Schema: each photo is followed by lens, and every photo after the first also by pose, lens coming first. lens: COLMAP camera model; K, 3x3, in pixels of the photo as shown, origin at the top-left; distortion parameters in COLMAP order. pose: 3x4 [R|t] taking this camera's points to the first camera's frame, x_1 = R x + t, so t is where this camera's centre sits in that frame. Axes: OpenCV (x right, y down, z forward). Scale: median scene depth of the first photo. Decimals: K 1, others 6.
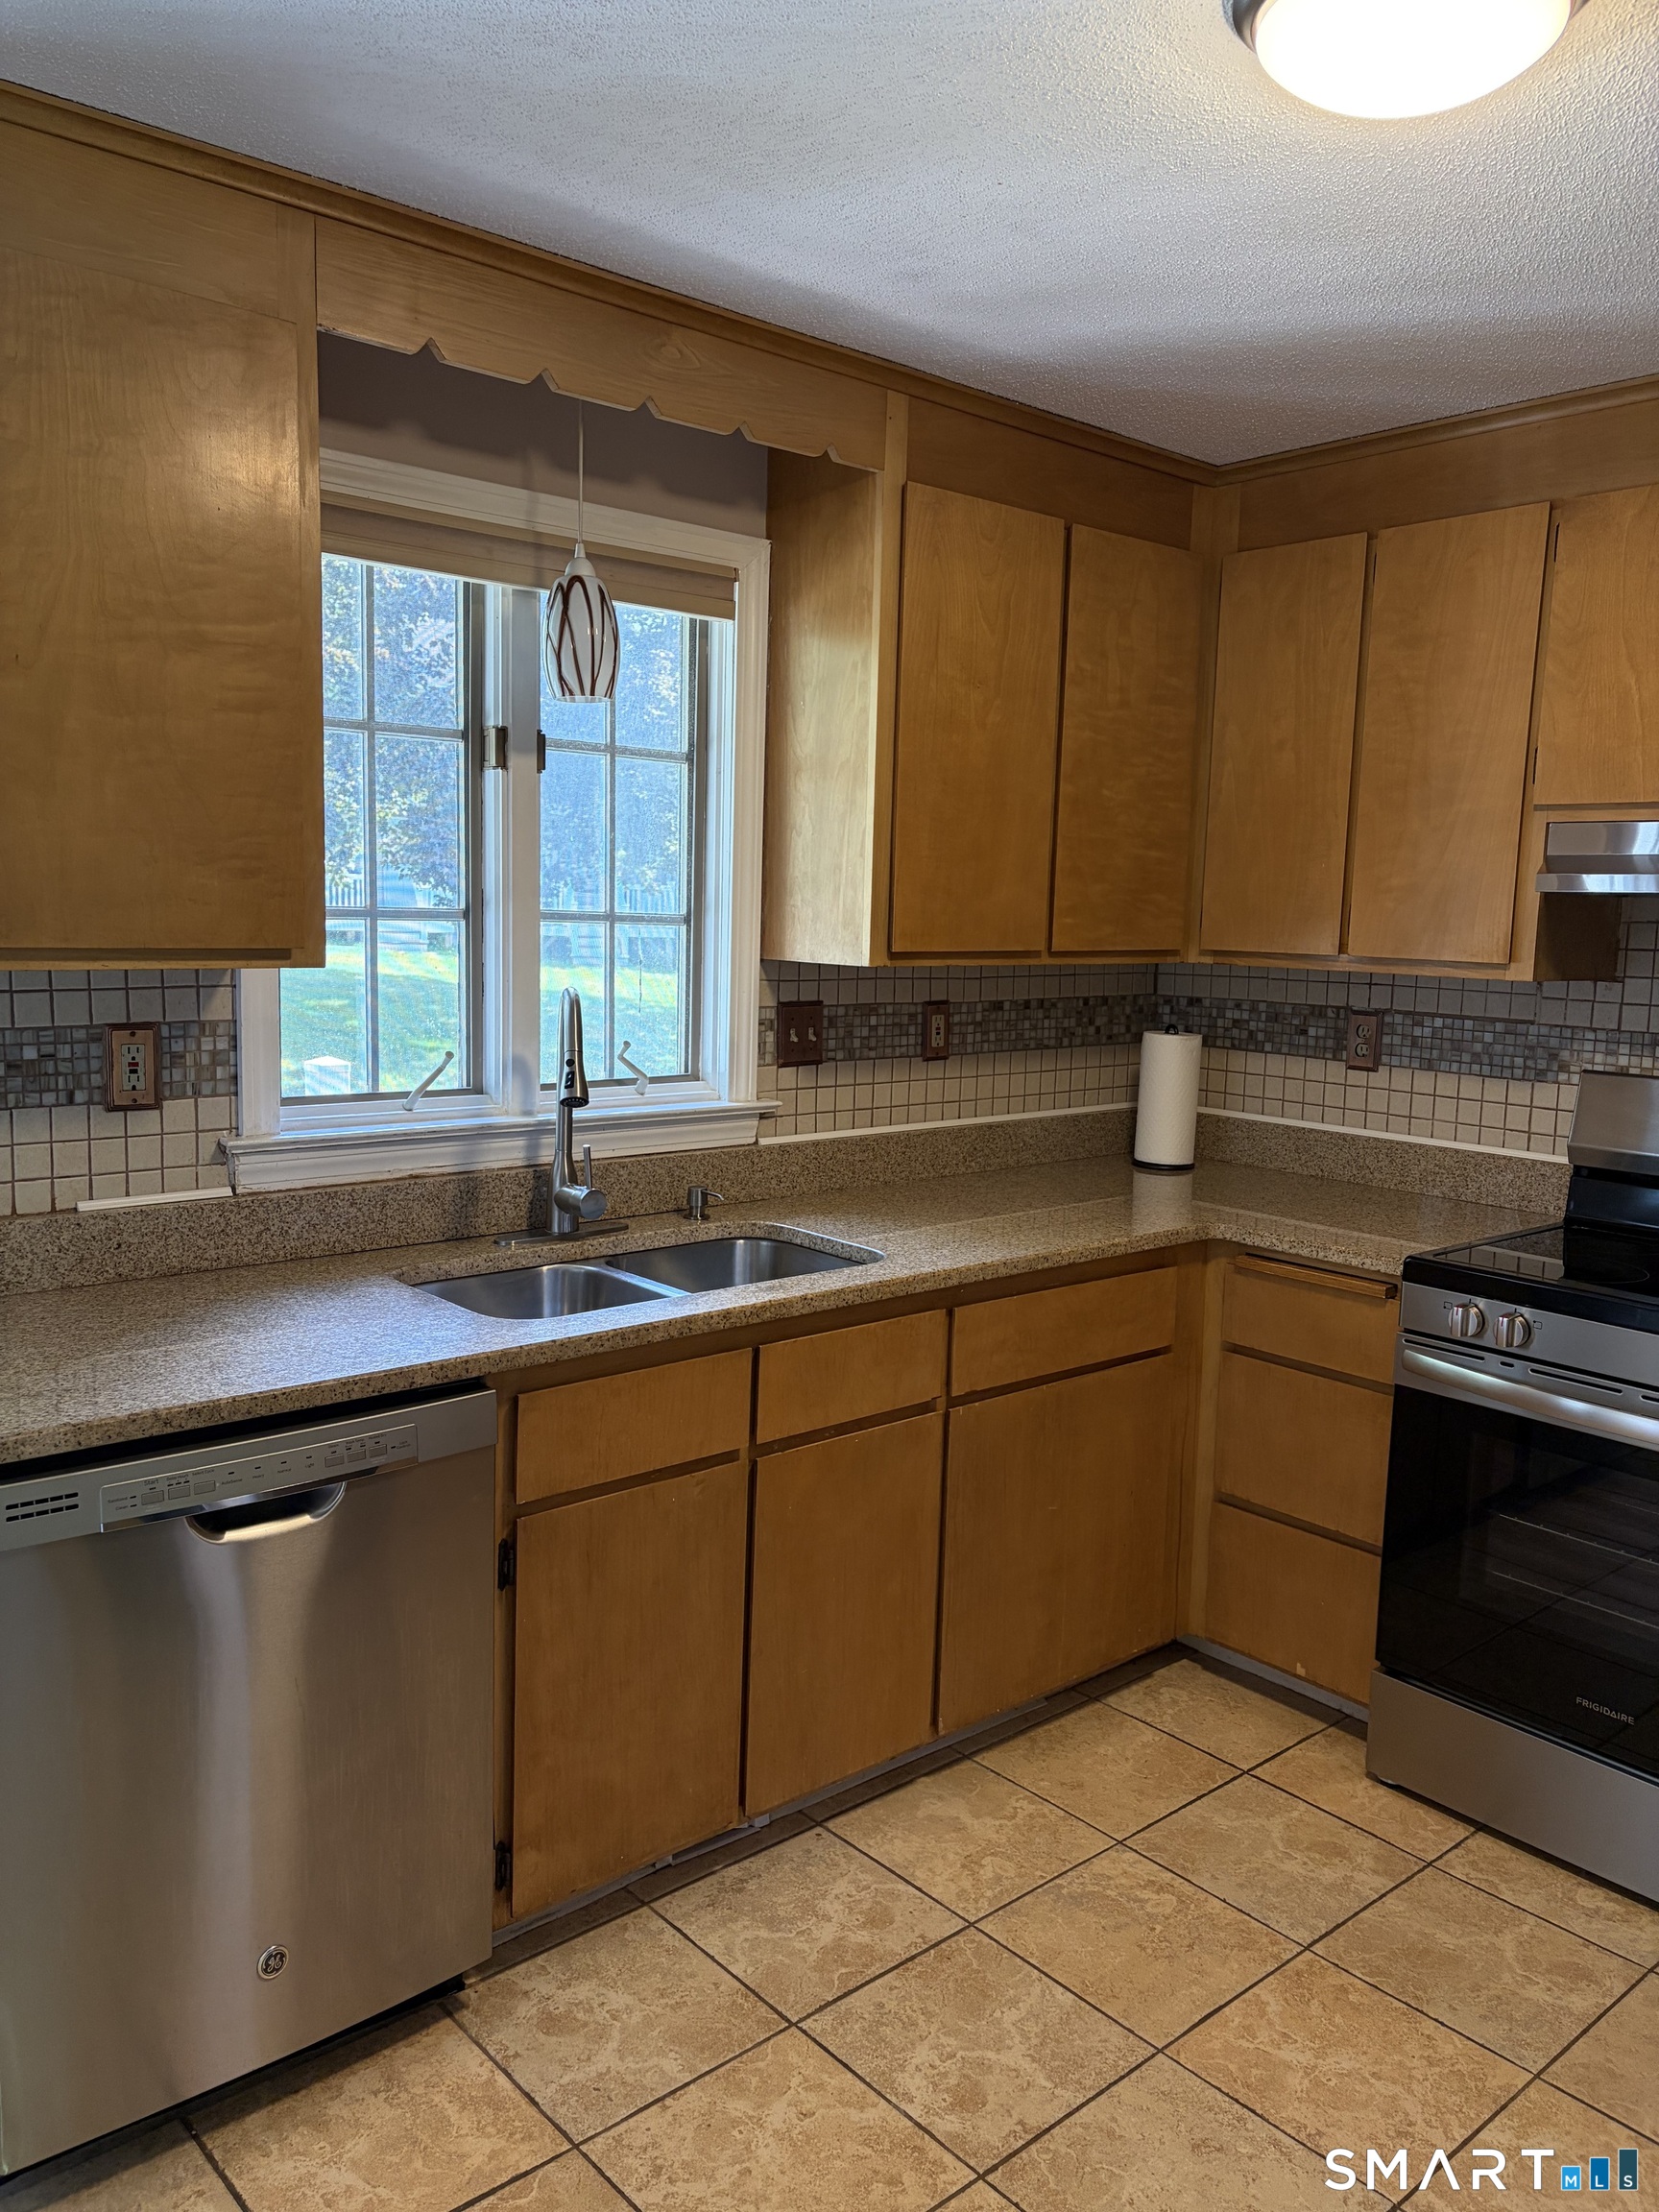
lens RADIAL K [[1677.5, 0, 850.9], [0, 1677.5, 1113.3], [0, 0, 1]] dist [0.006316, -0.006673]
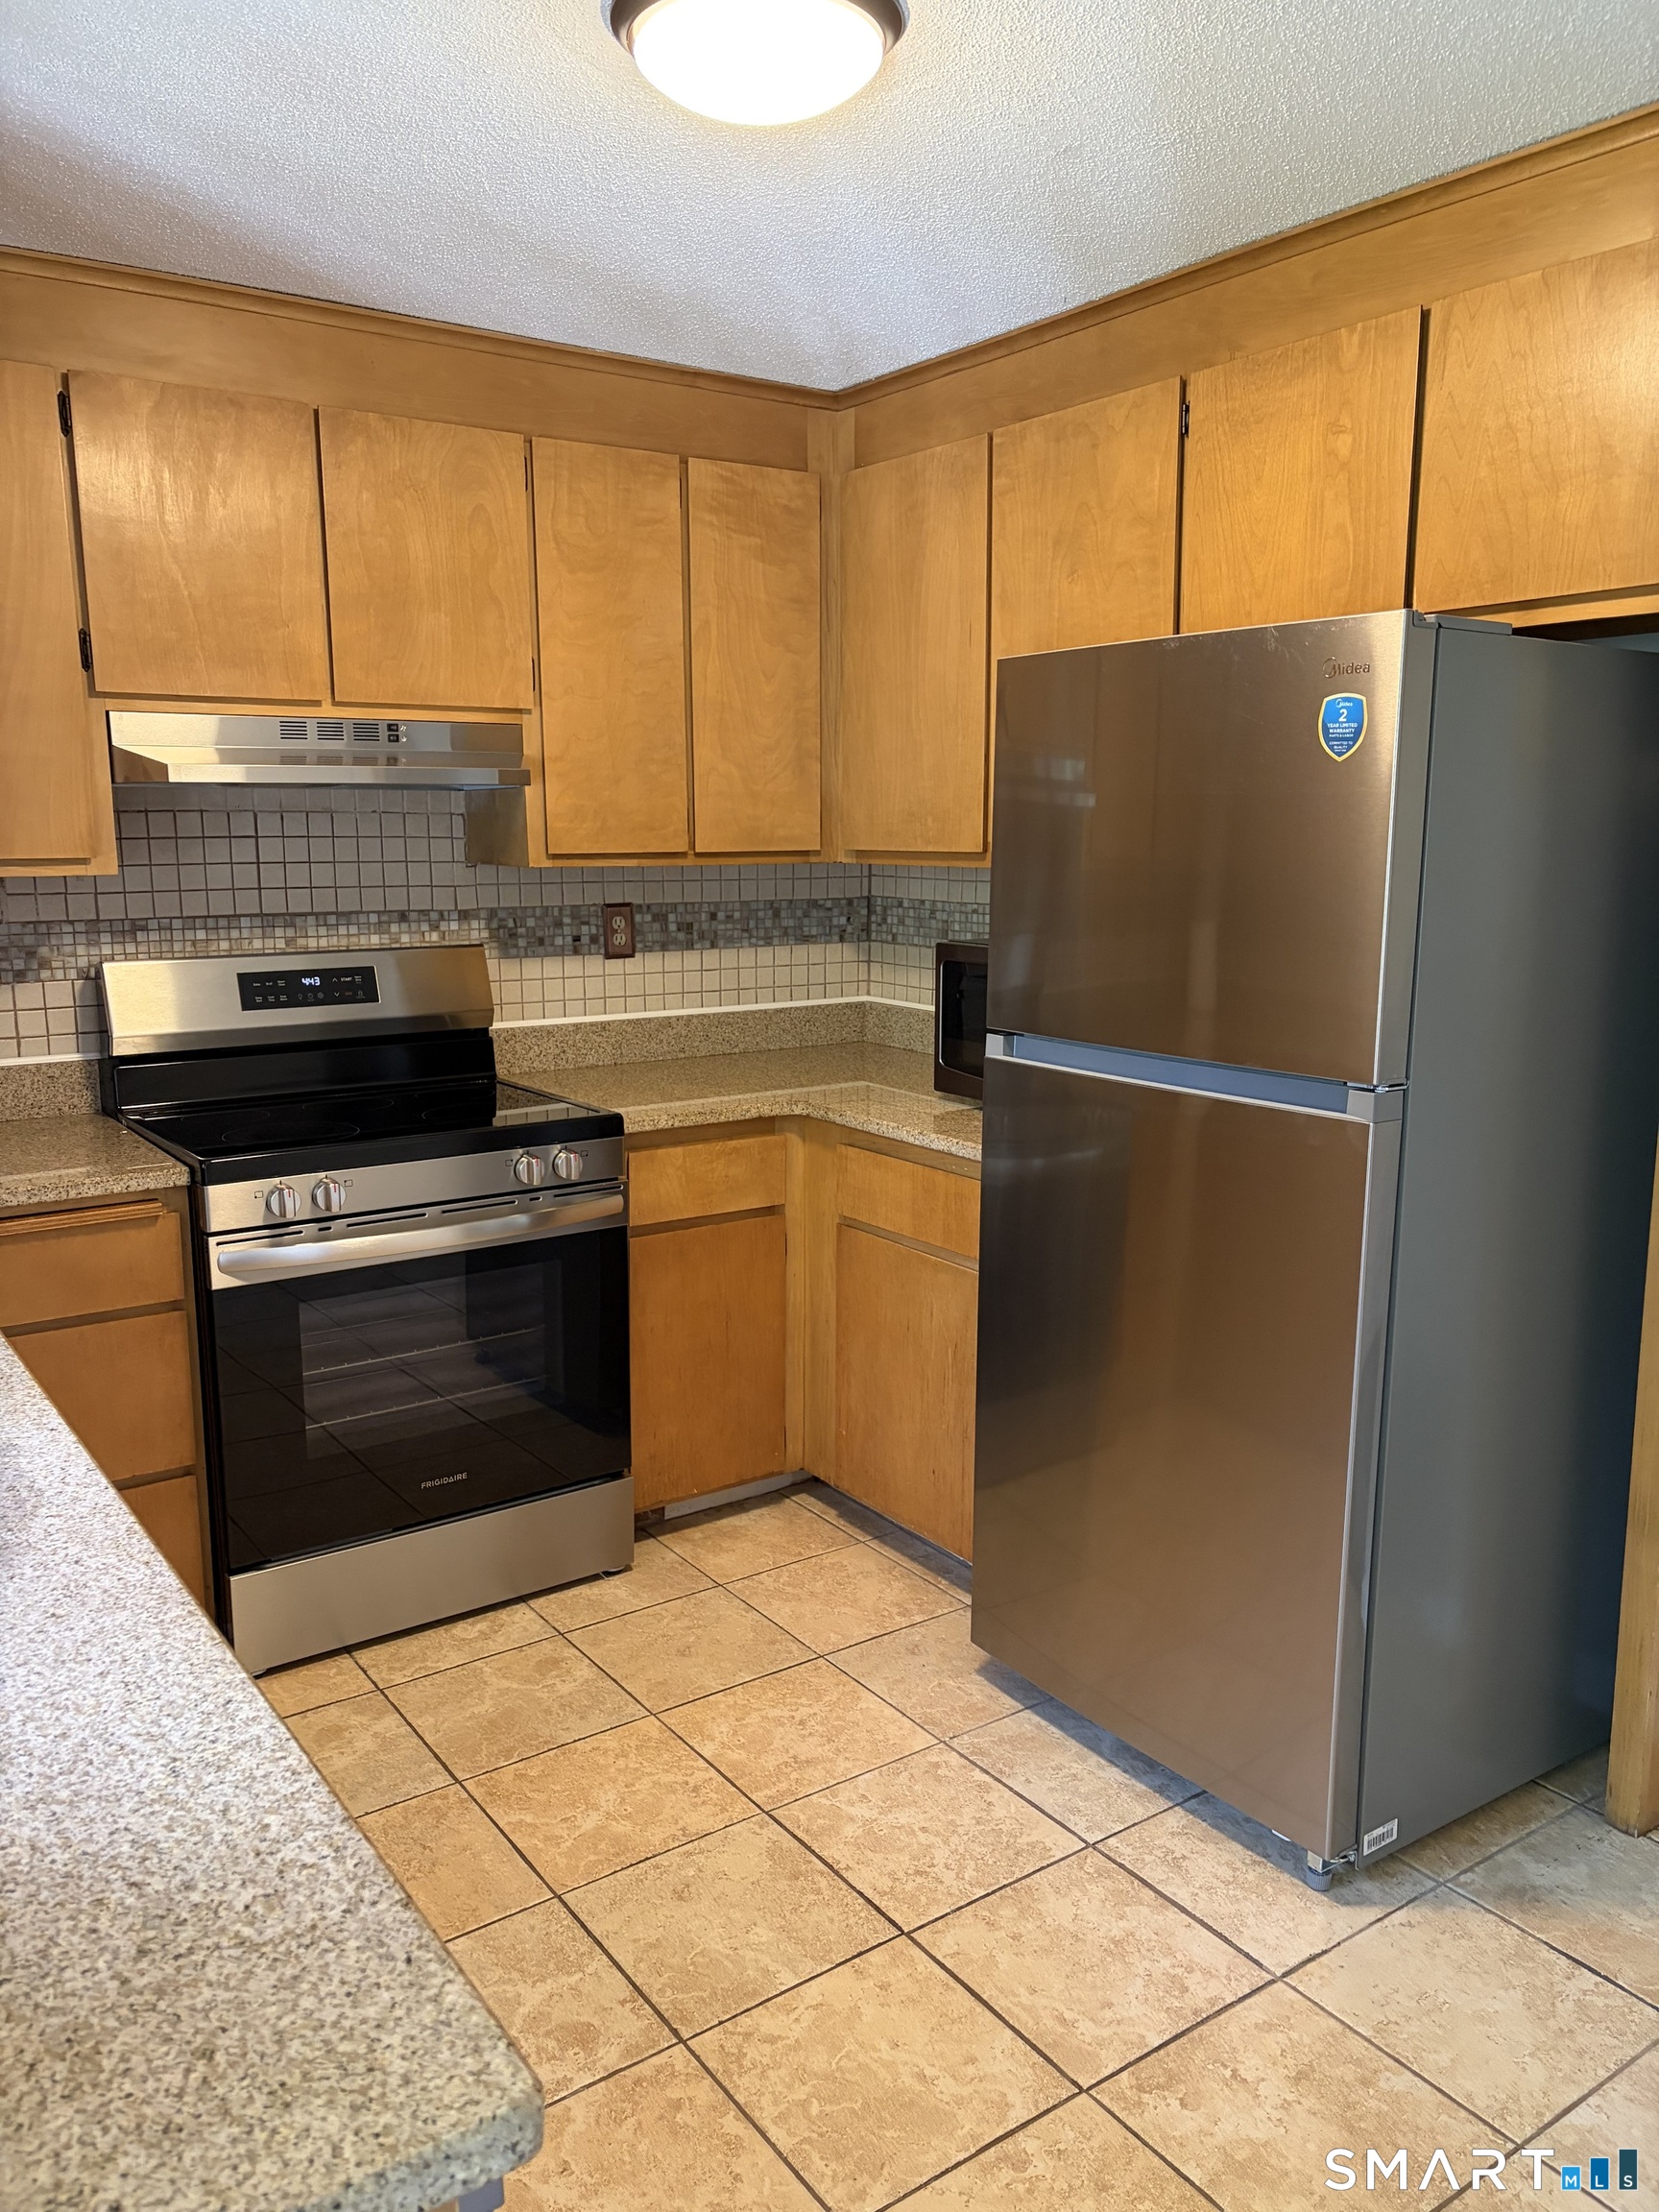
lens RADIAL K [[1659.5, 0, 818.8], [0, 1659.5, 1134.9], [0, 0, 1]] dist [0.037179, 0.000620]
pose [[0.117923, -0.212552, 0.970008, -0.569006], [0.130065, 0.971715, 0.197114, -0.075225], [-0.984468, 0.102920, 0.142233, 0.505451]]
